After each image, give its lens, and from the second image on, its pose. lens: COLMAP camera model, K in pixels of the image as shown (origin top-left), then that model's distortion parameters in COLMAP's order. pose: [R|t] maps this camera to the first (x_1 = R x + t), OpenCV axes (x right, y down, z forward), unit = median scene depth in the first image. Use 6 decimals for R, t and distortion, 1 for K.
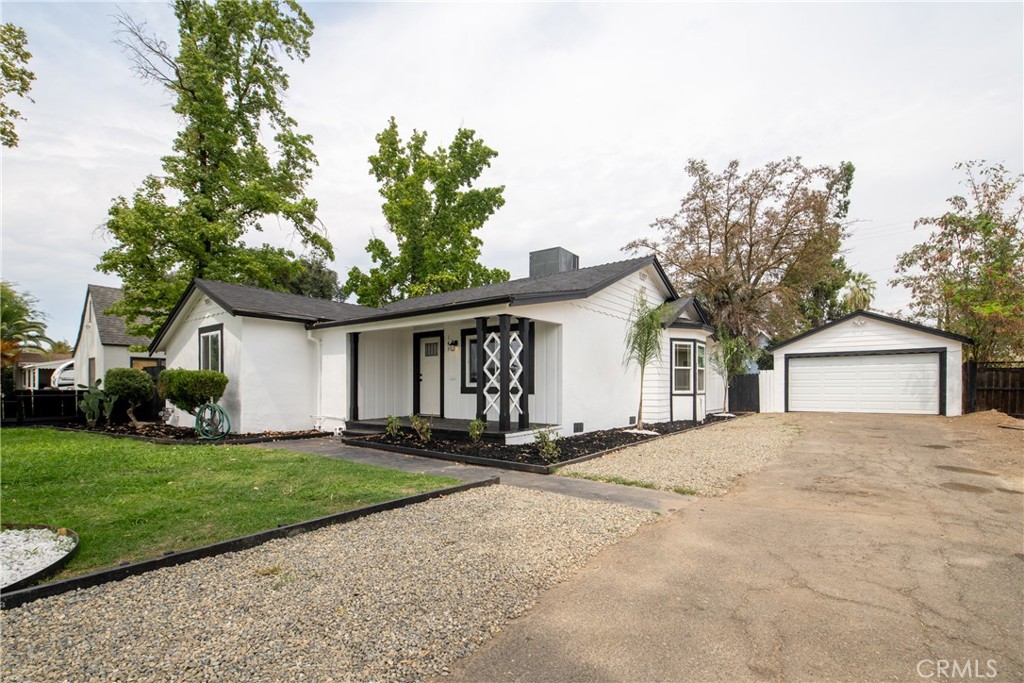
lens RADIAL K [[462.5, 0, 514.6], [0, 462.5, 391.0], [0, 0, 1]] dist [-0.009920, -0.008086]
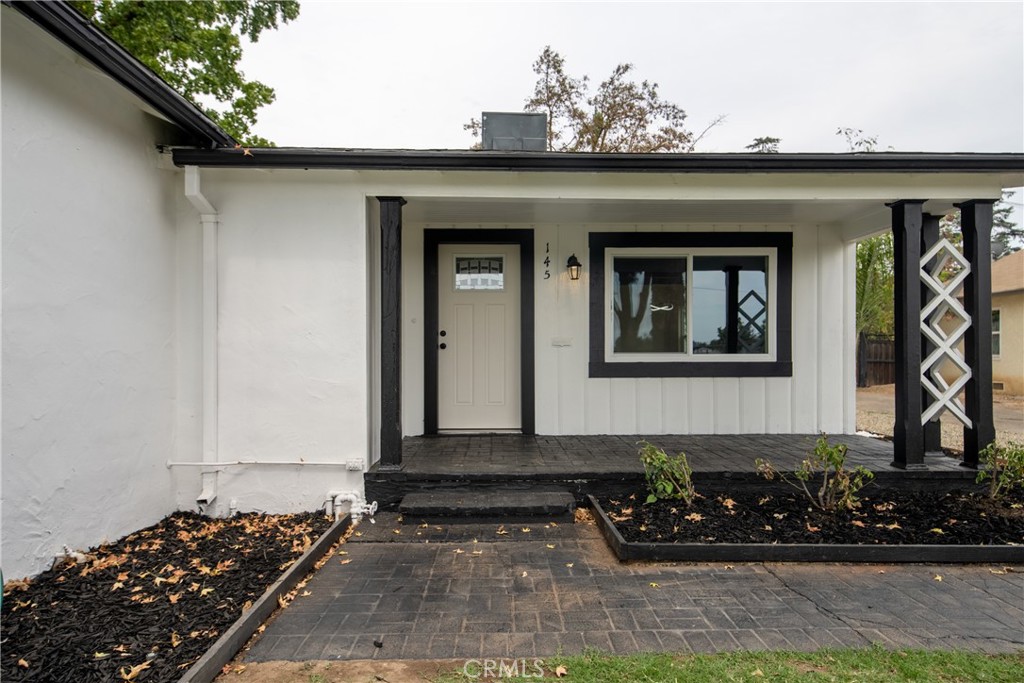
lens RADIAL K [[588.2, 0, 512.0], [0, 588.2, 341.5], [0, 0, 1]] dist [0.115215, 0.000022]
pose [[0.801383, 0.016857, 0.597914, -0.623693], [0.002298, 0.999509, -0.031259, -0.012985], [-0.598147, 0.026424, 0.800950, 0.715907]]
